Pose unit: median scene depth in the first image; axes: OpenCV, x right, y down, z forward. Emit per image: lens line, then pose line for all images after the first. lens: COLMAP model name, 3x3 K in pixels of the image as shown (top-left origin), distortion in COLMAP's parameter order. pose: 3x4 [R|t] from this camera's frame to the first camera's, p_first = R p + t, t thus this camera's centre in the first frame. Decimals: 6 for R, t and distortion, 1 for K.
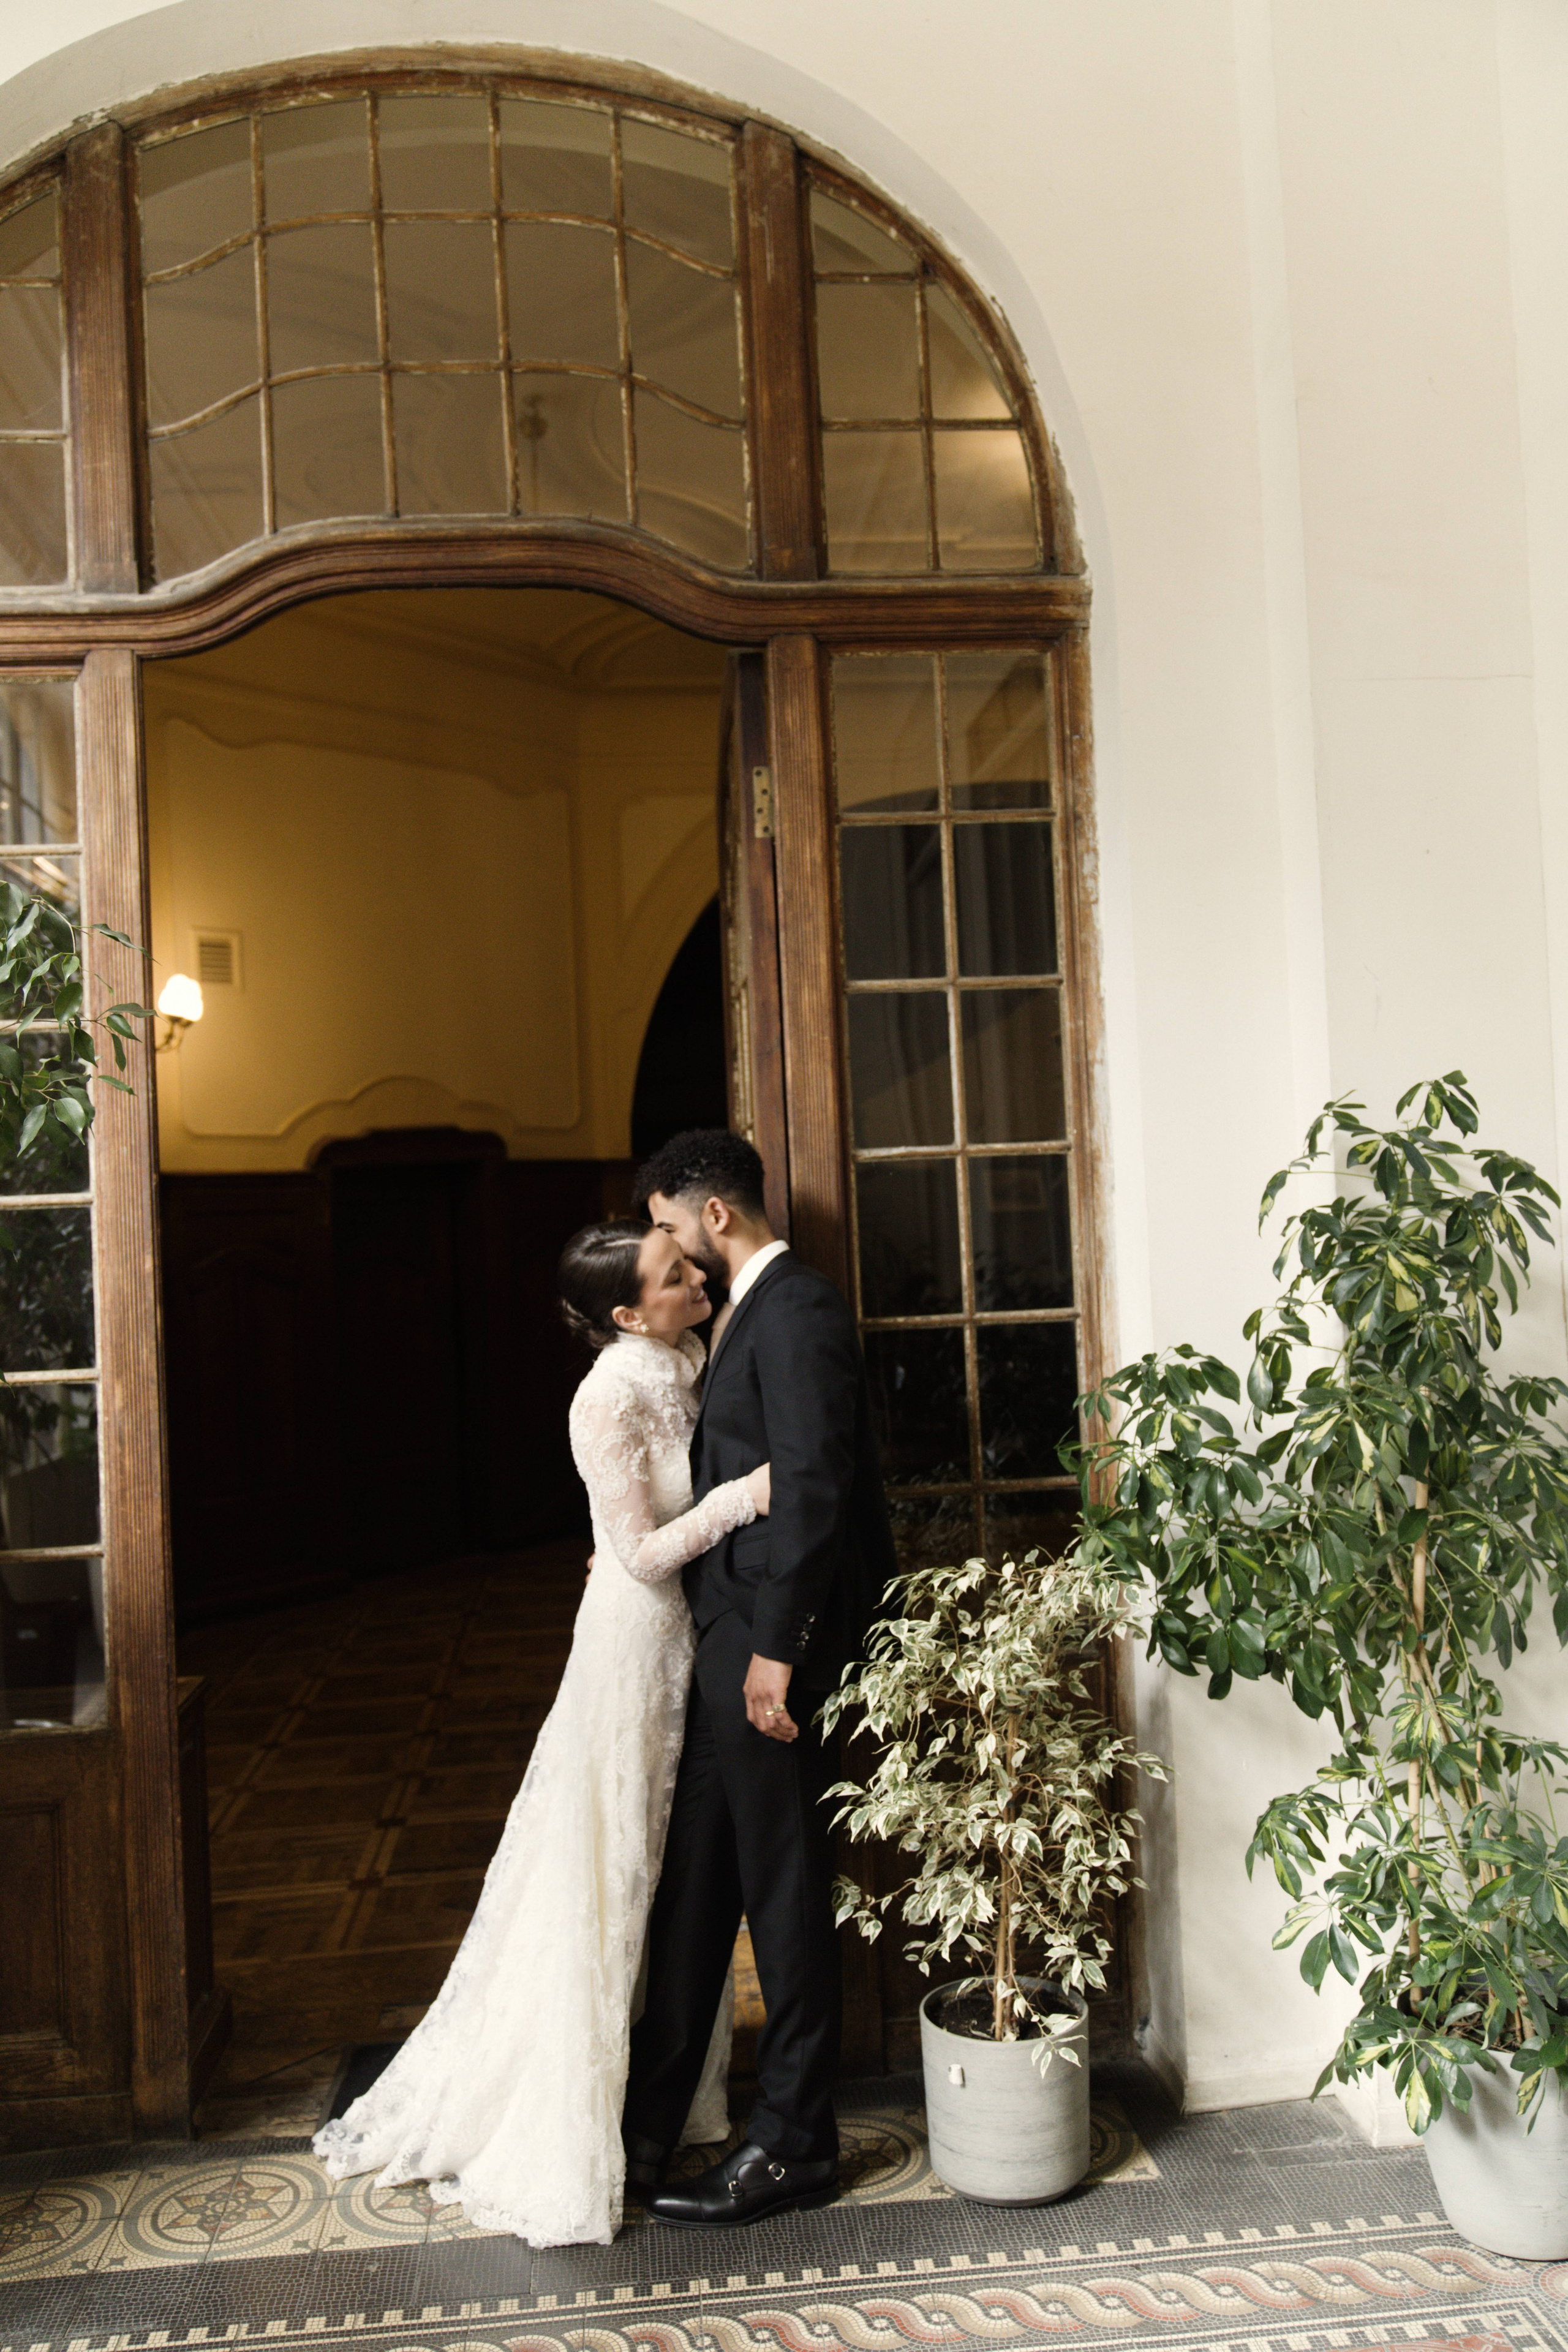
lens RADIAL K [[1877.3, 0, 777.4], [0, 1877.3, 1187.8], [0, 0, 1]] dist [0.005380, -0.019814]
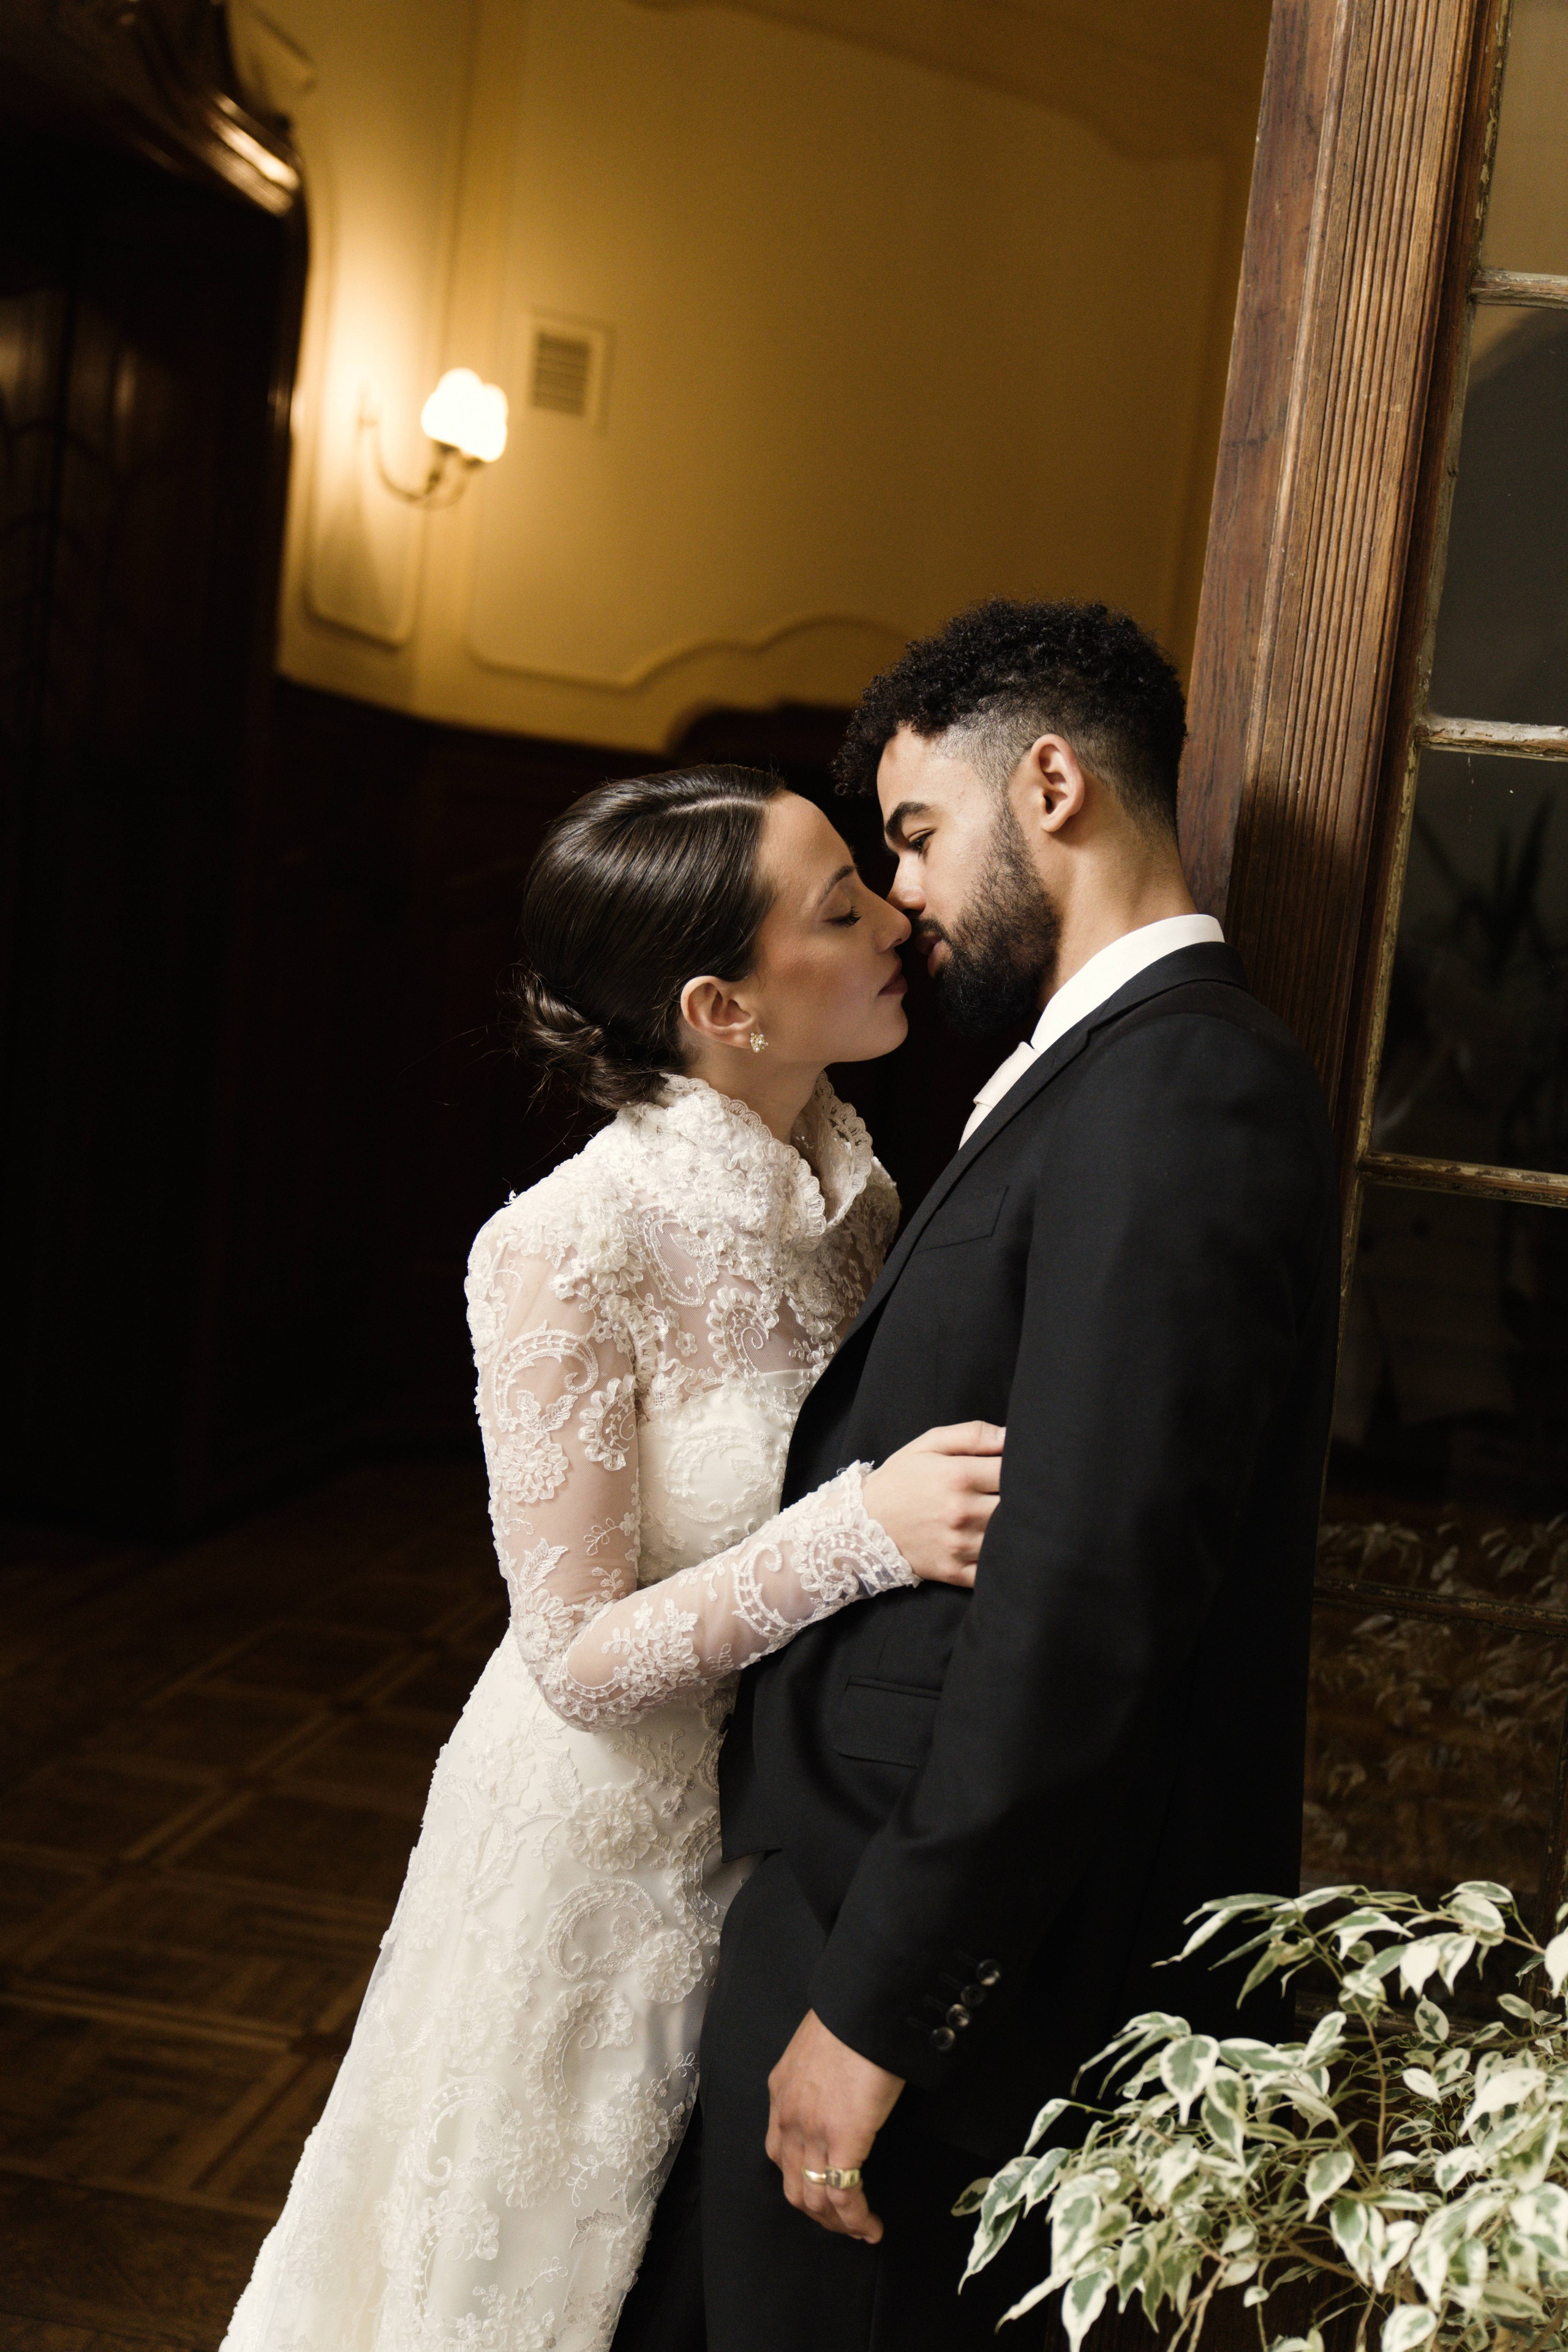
lens RADIAL K [[2889.0, 0, 768.3], [0, 2889.0, 1156.3], [0, 0, 1]] dist [-0.050146, 0.000000]
pose [[0.955005, 0.175863, -0.238827, 0.071679], [-0.152028, 0.981670, 0.114943, 0.022104], [0.254664, -0.073463, 0.964235, 0.407760]]
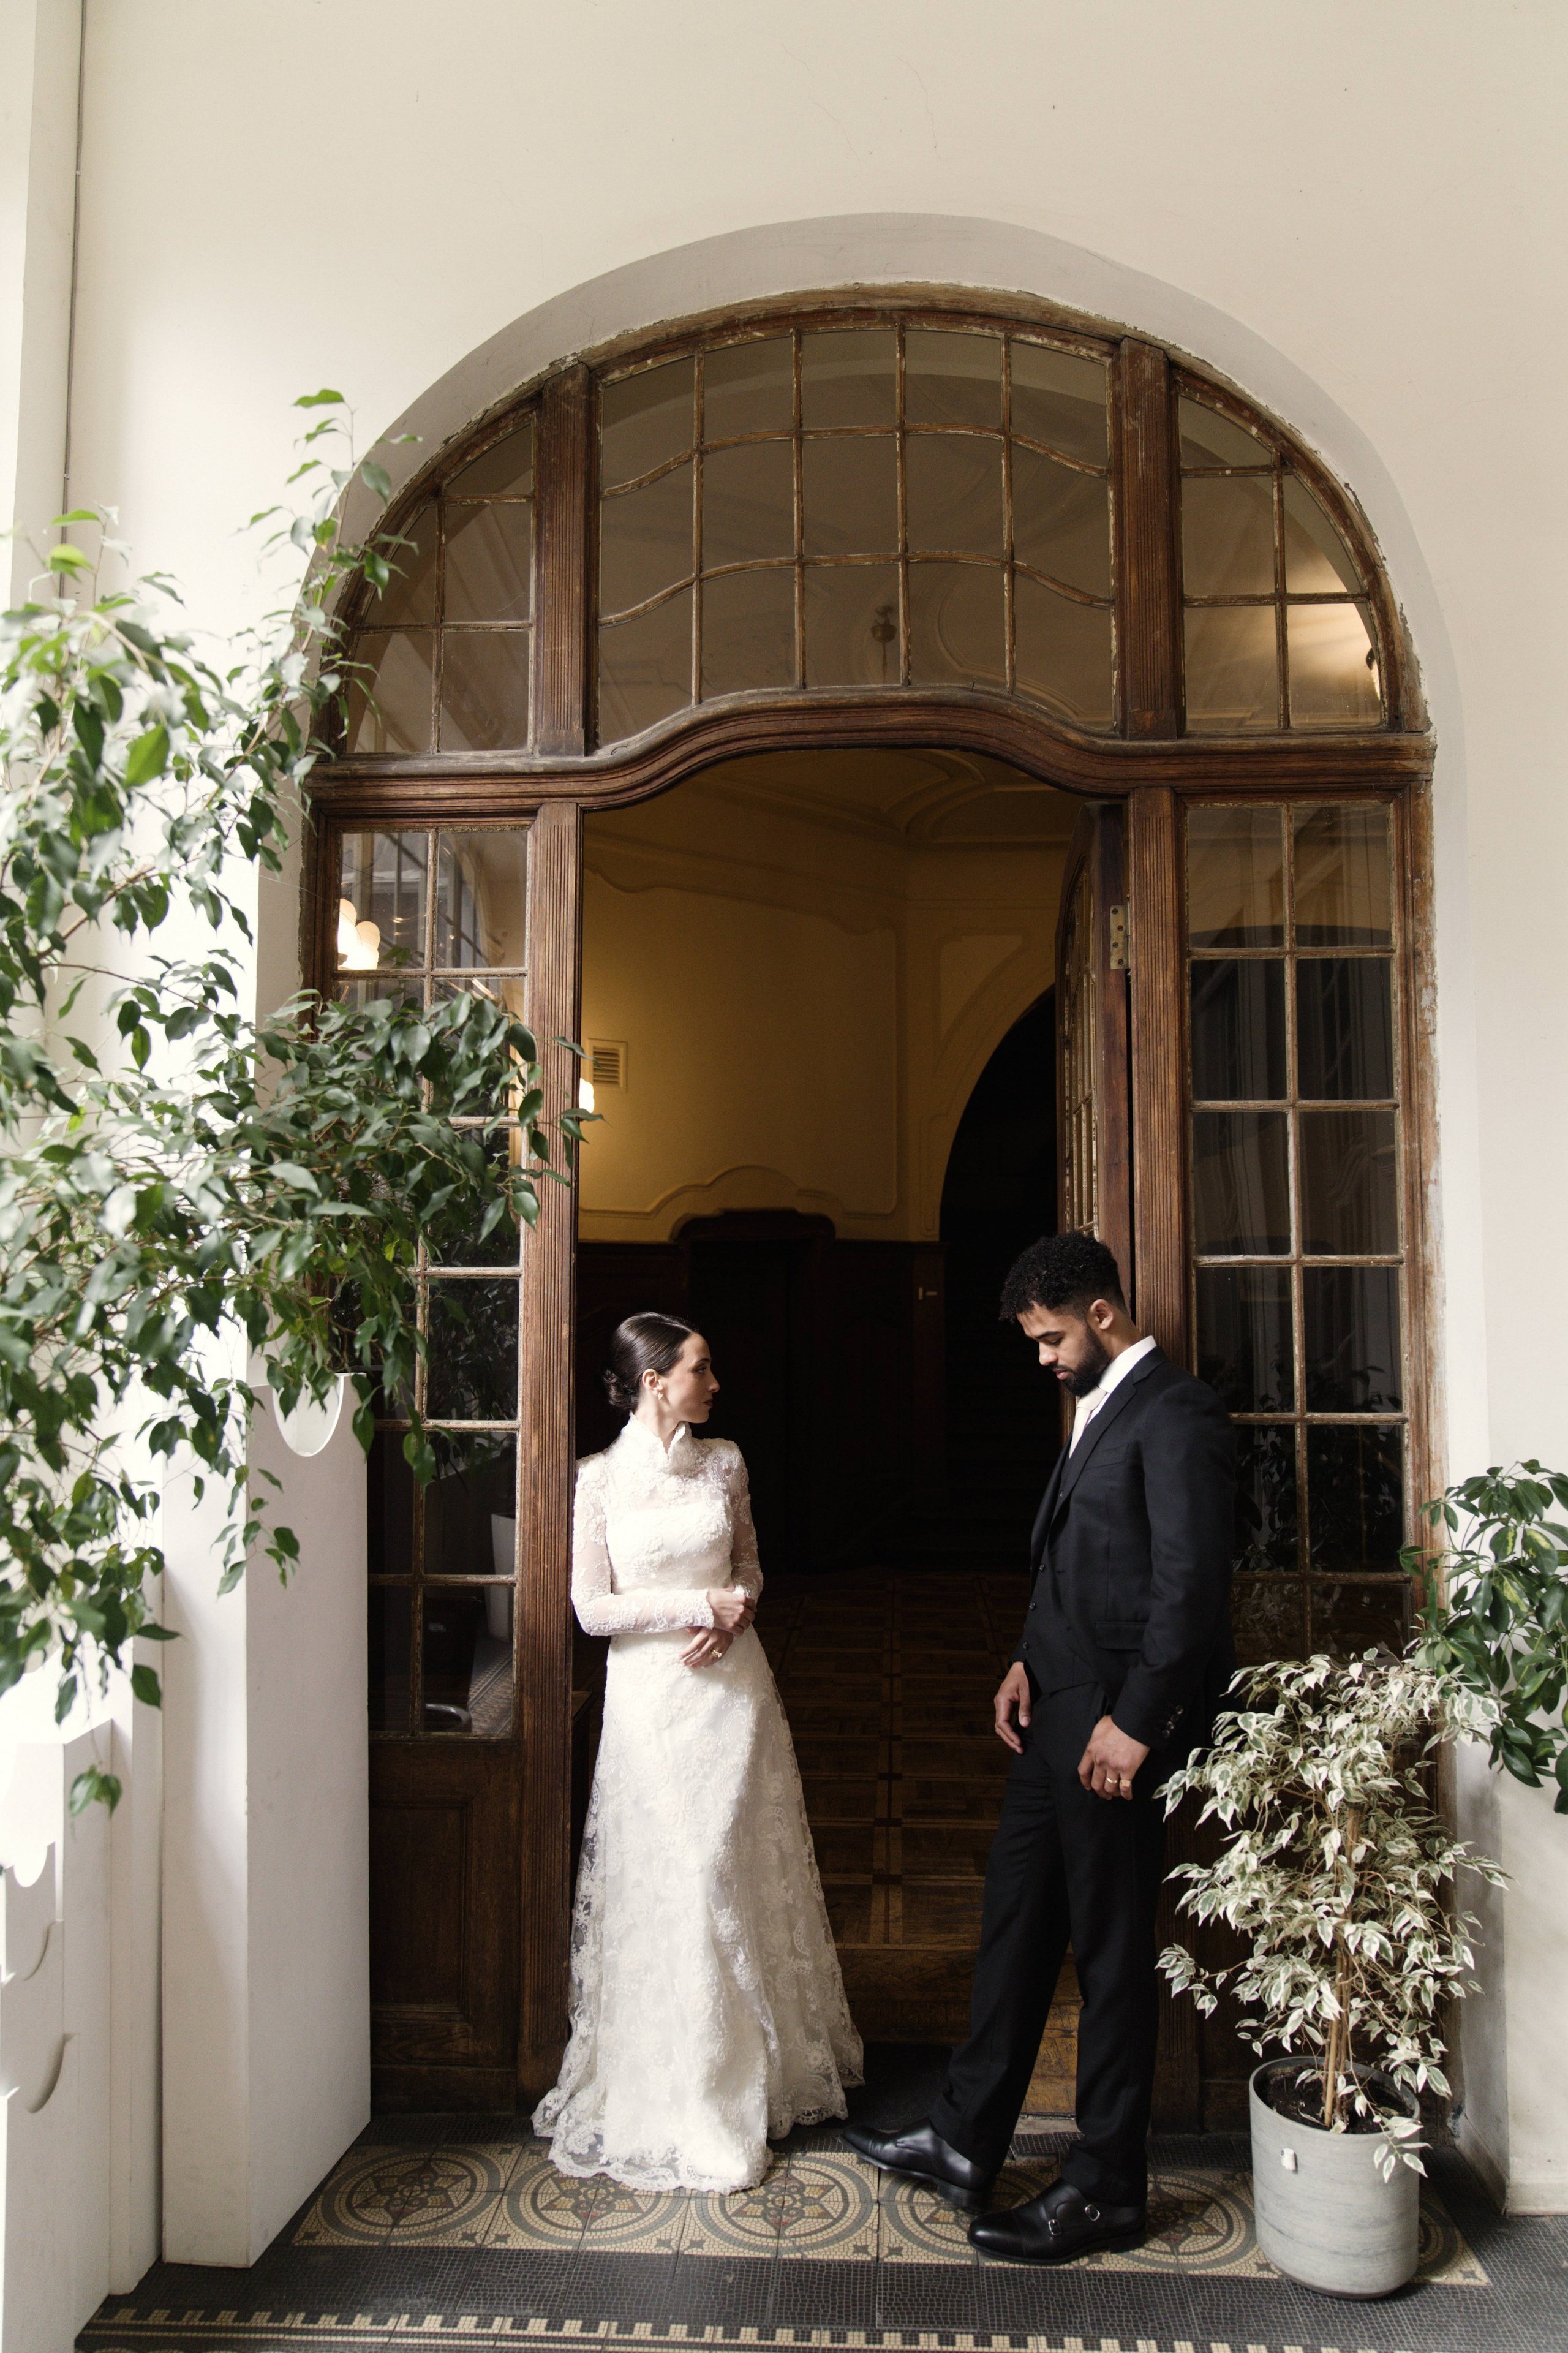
lens RADIAL K [[1575.1, 0, 800.2], [0, 1575.1, 1183.4], [0, 0, 1]] dist [-0.006837, -0.001642]
pose [[0.987101, 0.033128, -0.156634, -0.045106], [-0.040896, 0.998075, -0.046633, -0.010448], [0.154788, 0.052438, 0.986555, 0.067624]]
